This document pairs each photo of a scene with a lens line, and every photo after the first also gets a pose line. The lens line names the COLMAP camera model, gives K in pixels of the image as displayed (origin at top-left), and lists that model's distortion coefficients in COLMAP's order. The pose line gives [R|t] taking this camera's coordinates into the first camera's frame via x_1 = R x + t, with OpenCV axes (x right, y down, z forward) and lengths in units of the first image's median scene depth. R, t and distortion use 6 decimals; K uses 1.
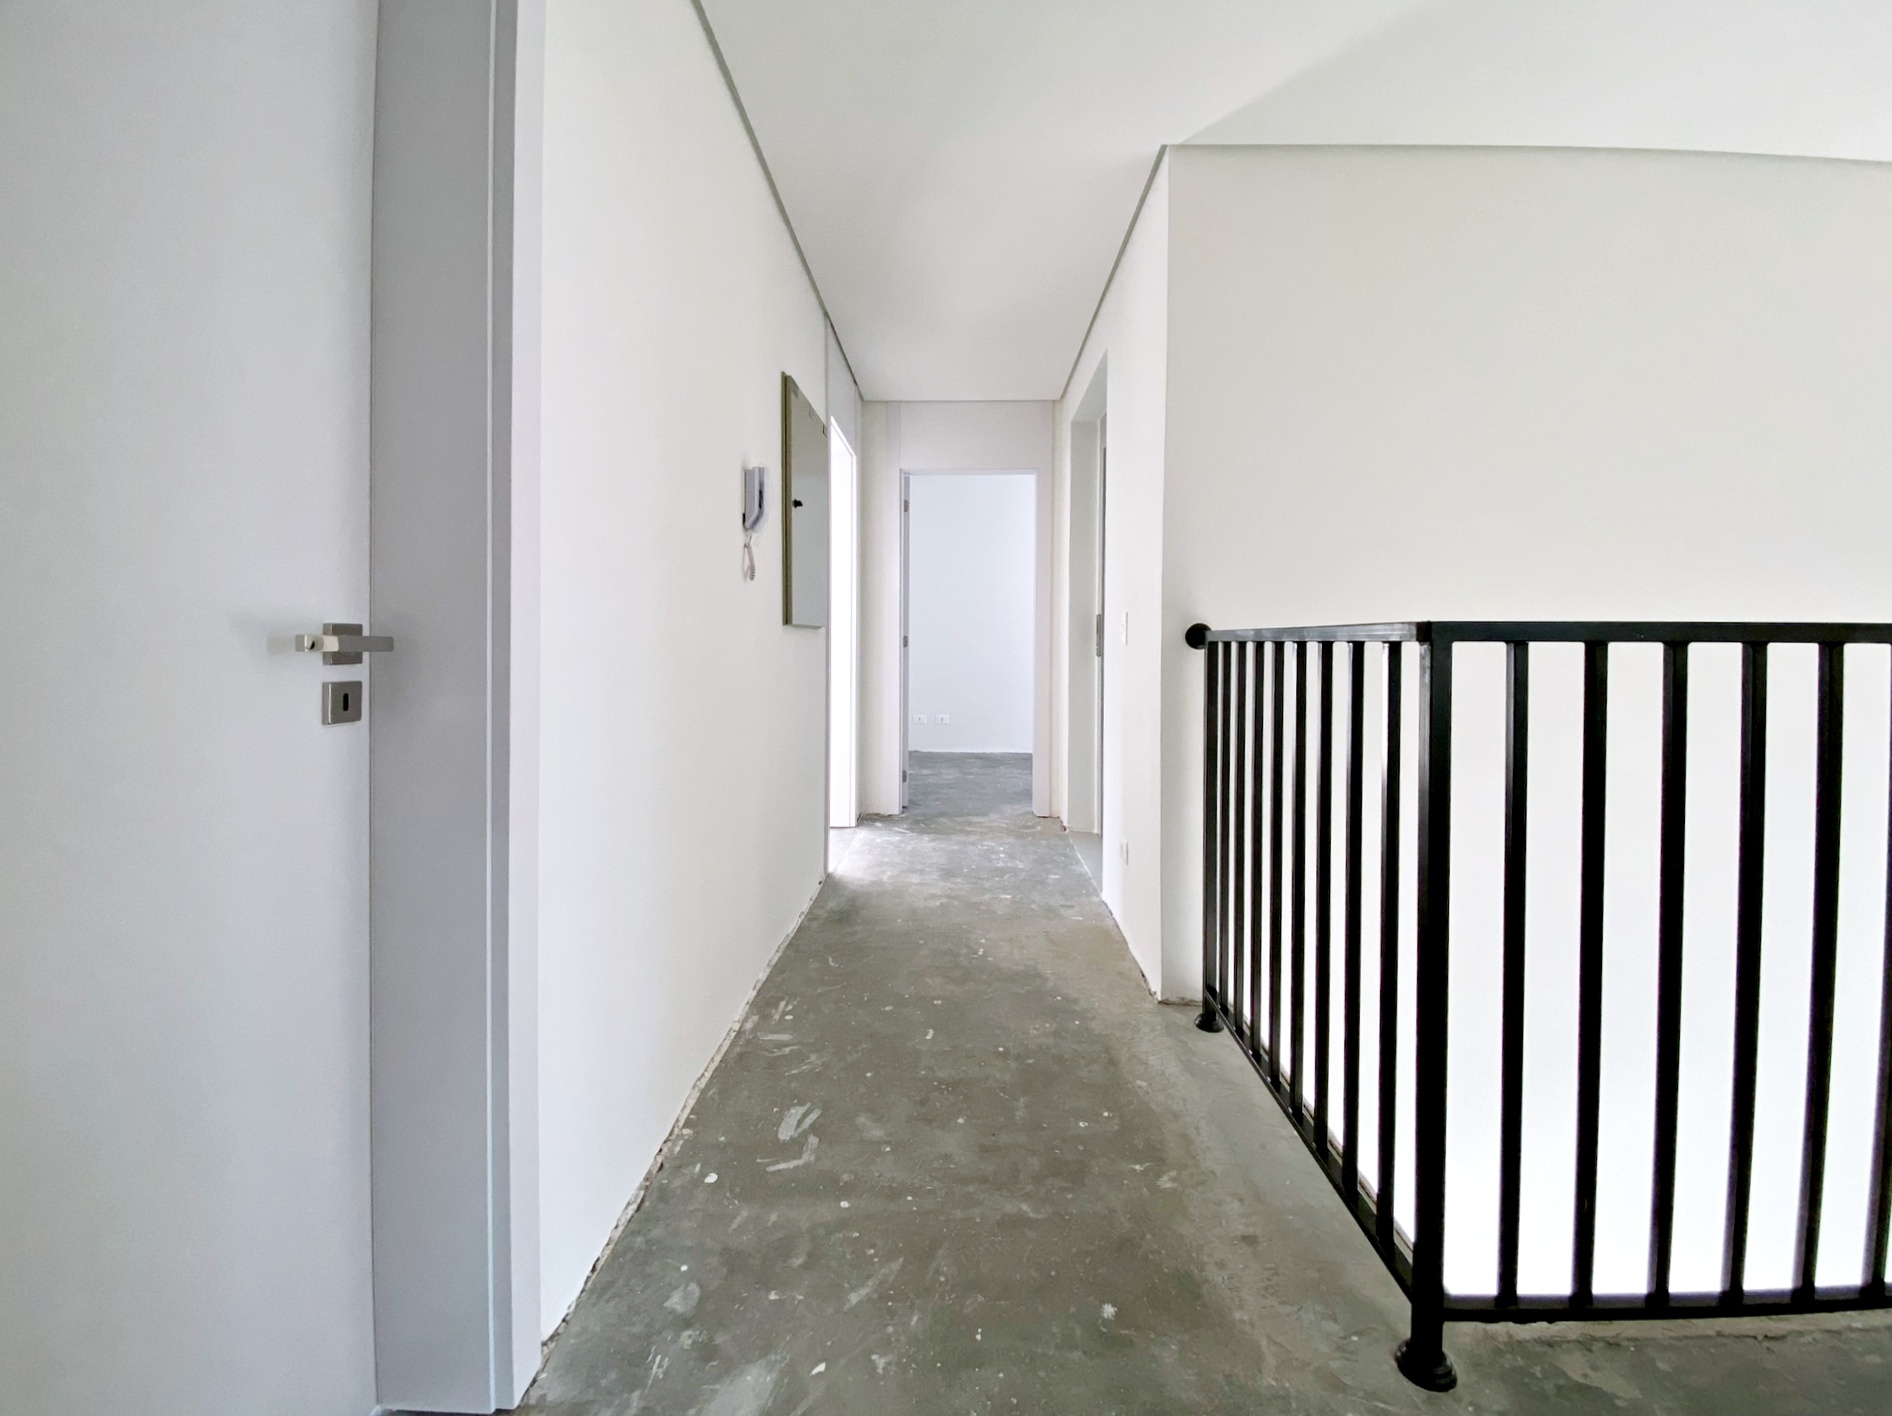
lens RADIAL K [[771.4, 0, 949.1], [0, 771.4, 651.5], [0, 0, 1]] dist [-0.001505, -0.004543]
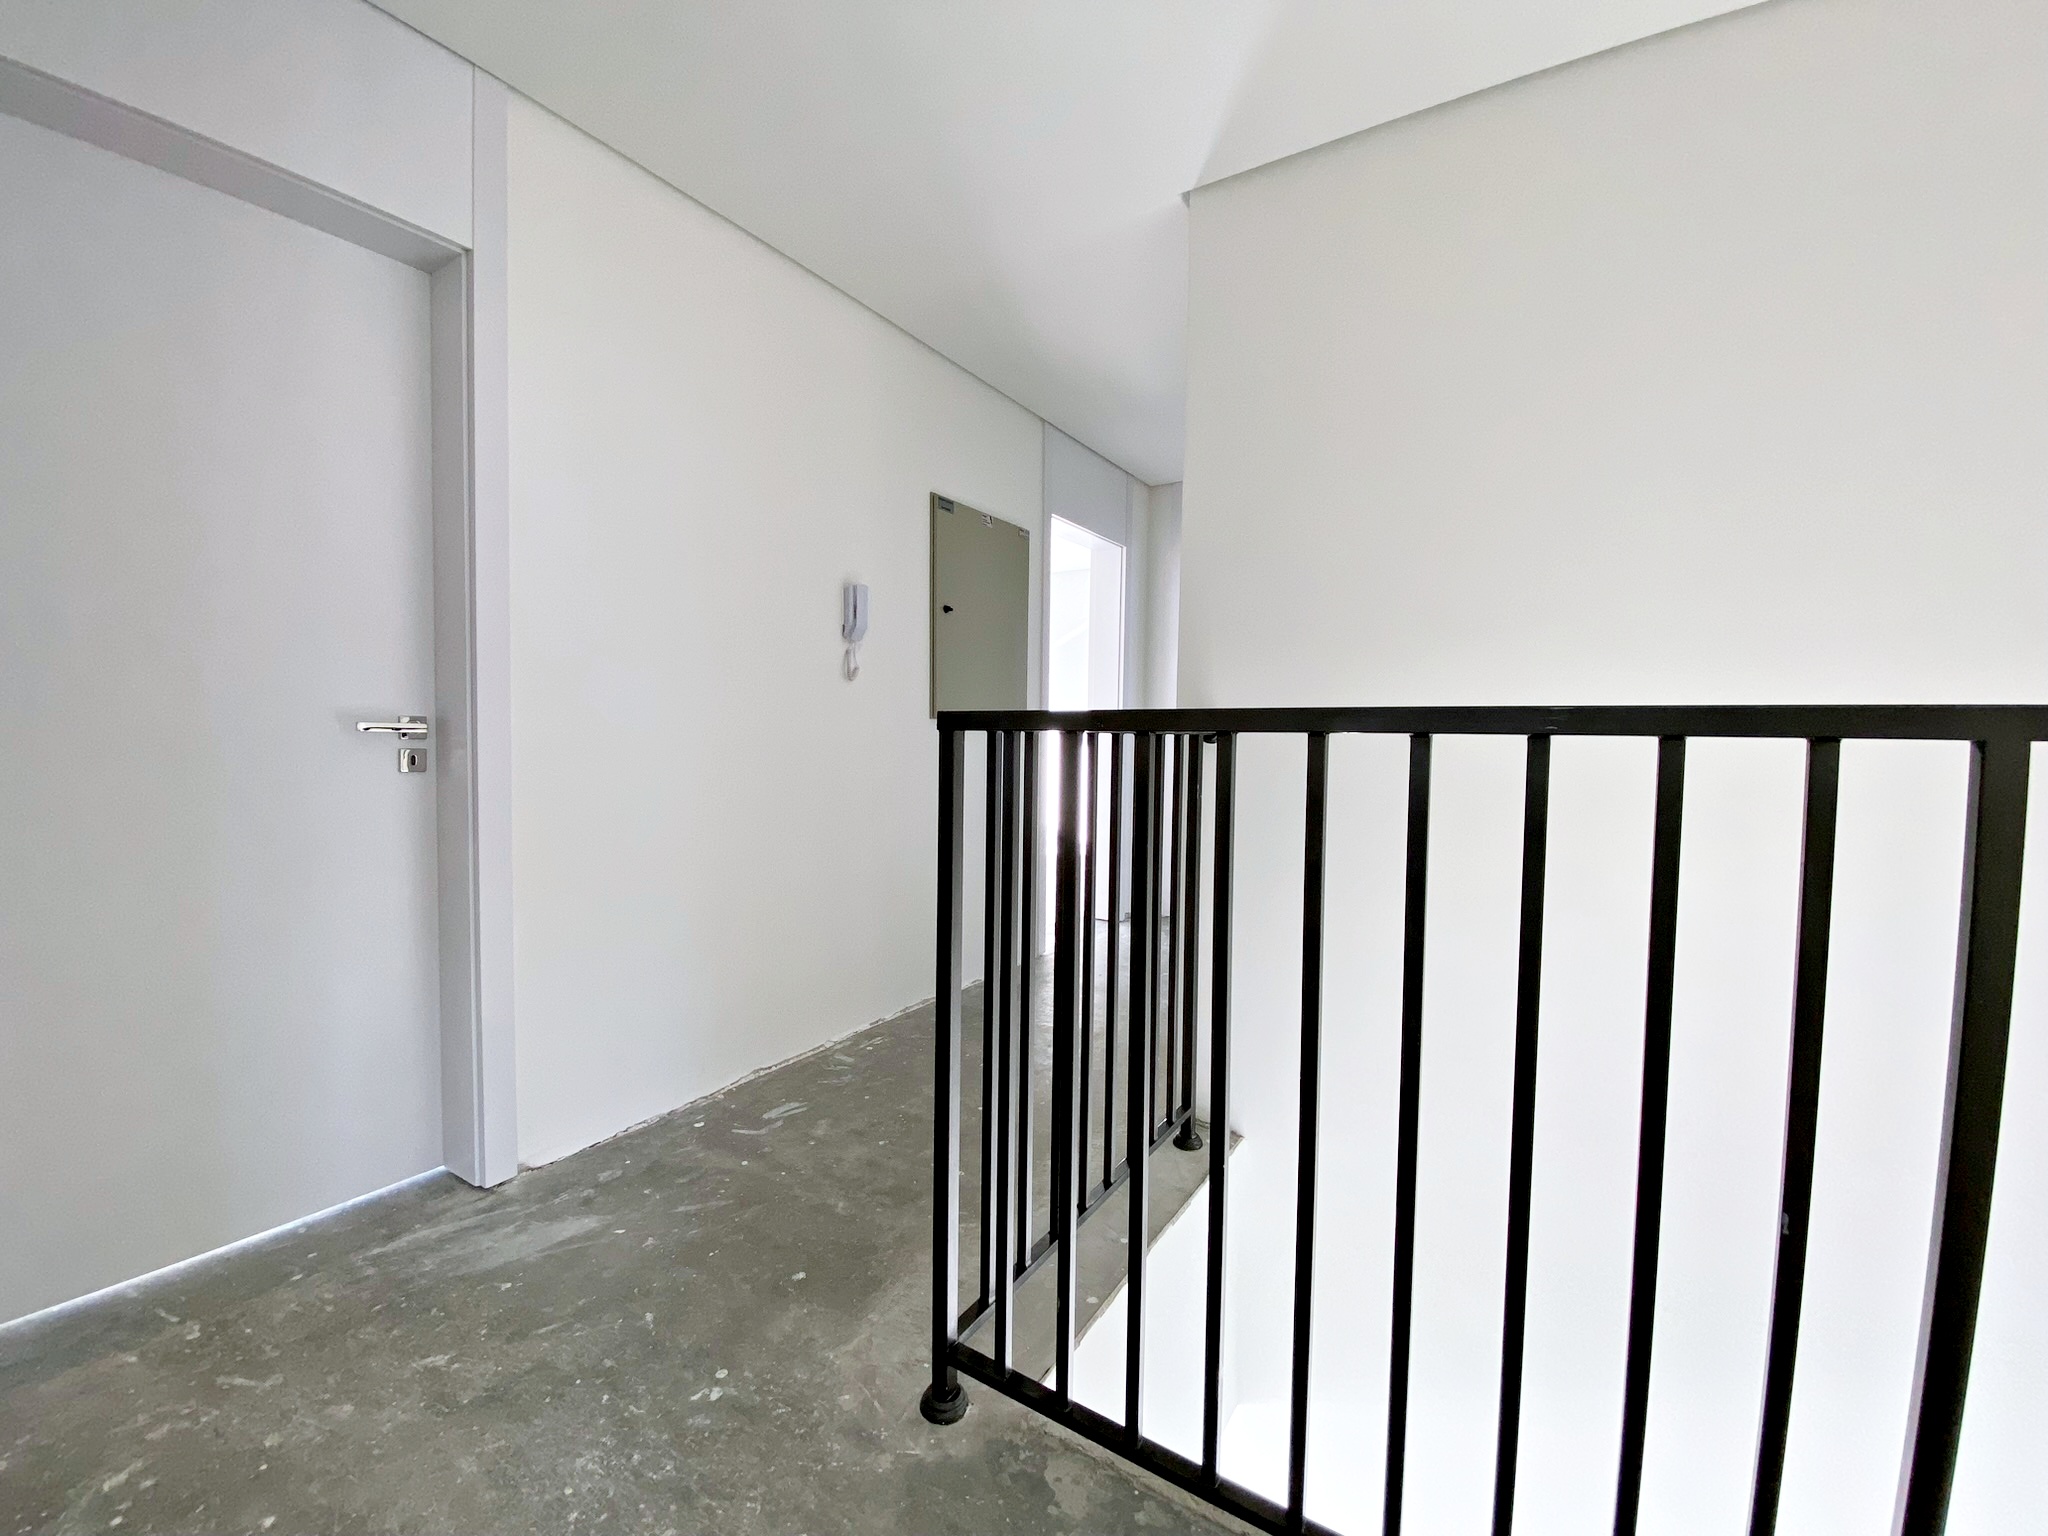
lens RADIAL K [[827.5, 0, 1024.0], [0, 827.5, 768.0], [0, 0, 1]] dist [-0.001929, -0.000414]
pose [[0.855166, 0.028573, -0.517565, 0.929866], [-0.017783, 0.999509, 0.025797, 0.008356], [0.518048, -0.012857, 0.855255, 0.057399]]
